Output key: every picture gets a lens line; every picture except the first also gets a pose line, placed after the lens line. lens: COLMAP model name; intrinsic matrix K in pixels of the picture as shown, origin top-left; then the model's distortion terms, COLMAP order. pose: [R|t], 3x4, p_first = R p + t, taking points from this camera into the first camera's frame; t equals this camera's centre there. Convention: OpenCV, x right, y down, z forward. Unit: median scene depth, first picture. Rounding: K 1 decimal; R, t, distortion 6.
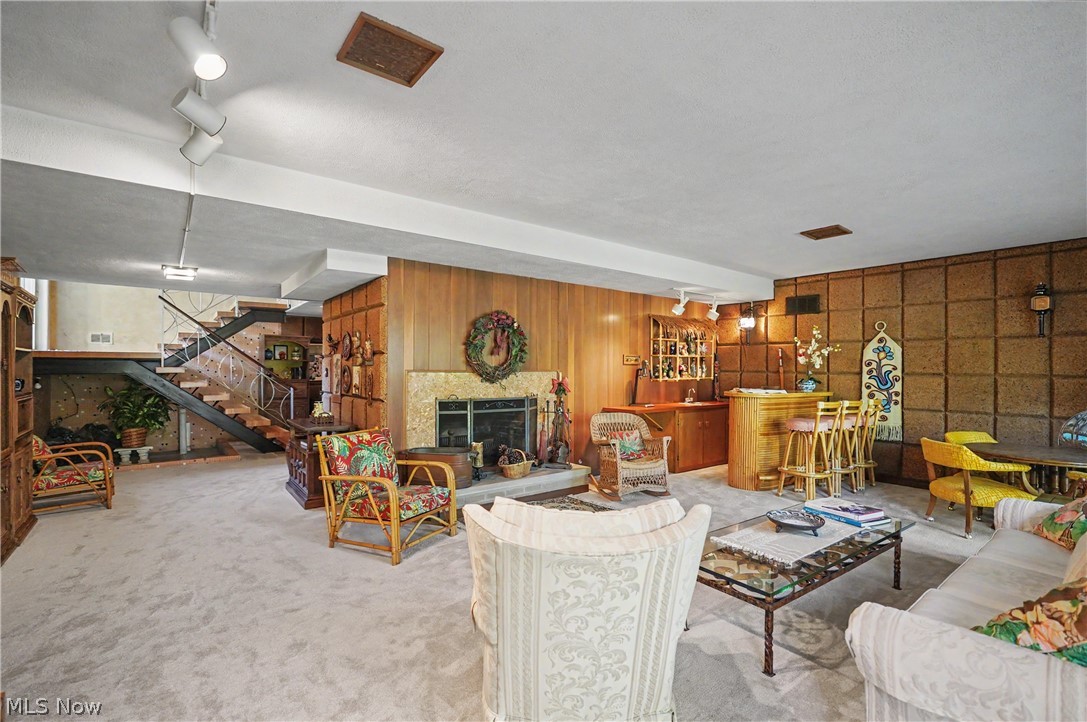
lens RADIAL K [[494.3, 0, 540.2], [0, 494.3, 369.9], [0, 0, 1]] dist [-0.001969, 0.000952]
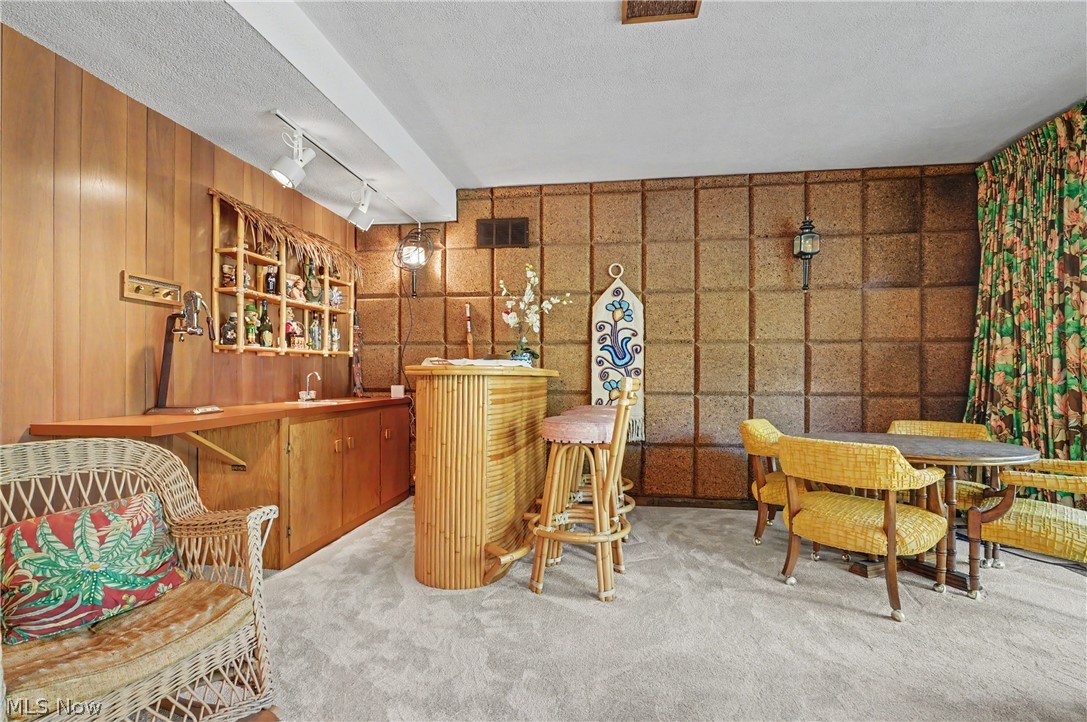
lens RADIAL K [[494.3, 0, 540.2], [0, 494.3, 369.9], [0, 0, 1]] dist [-0.001969, 0.000952]
pose [[0.709173, 0.002975, 0.705028, 0.140215], [0.005700, 0.999934, -0.009953, 0.048597], [-0.705011, 0.011078, 0.709110, 0.571963]]
